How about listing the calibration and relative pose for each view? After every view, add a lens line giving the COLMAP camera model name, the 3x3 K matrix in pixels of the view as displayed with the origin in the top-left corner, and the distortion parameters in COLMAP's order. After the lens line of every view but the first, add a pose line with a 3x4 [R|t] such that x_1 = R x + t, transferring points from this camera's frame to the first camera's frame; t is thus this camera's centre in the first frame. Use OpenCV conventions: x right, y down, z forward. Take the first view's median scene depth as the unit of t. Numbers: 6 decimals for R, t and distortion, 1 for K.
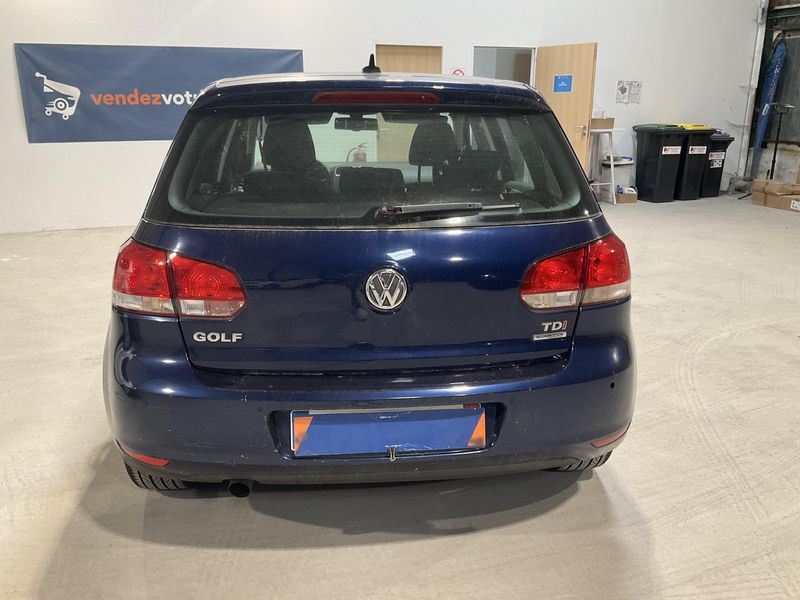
lens RADIAL K [[656.2, 0, 396.0], [0, 656.2, 301.1], [0, 0, 1]] dist [0.033489, -0.071830]
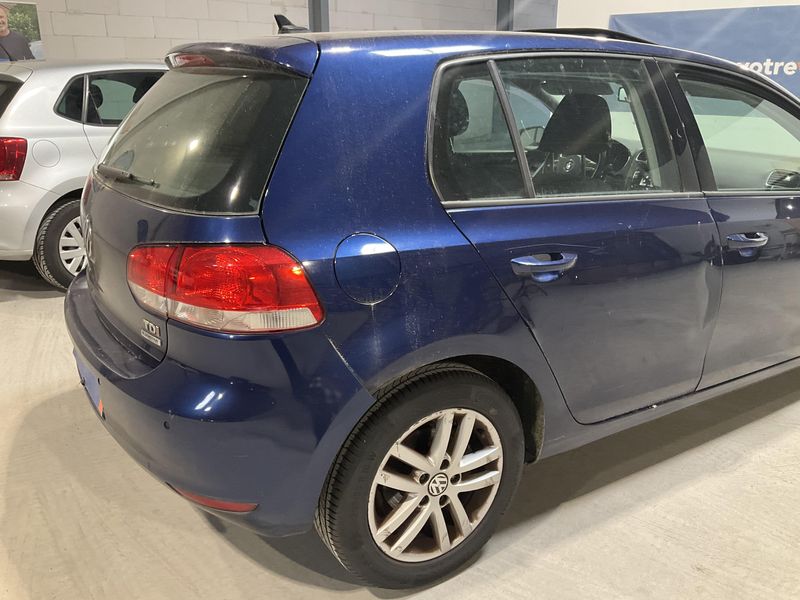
lens RADIAL K [[656.2, 0, 393.3], [0, 656.2, 299.9], [0, 0, 1]] dist [0.033489, -0.071830]
pose [[0.474799, 0.297820, -0.828172, 0.200907], [-0.263378, 0.945961, 0.189181, -0.044924], [0.839760, 0.128299, 0.527581, 0.147925]]
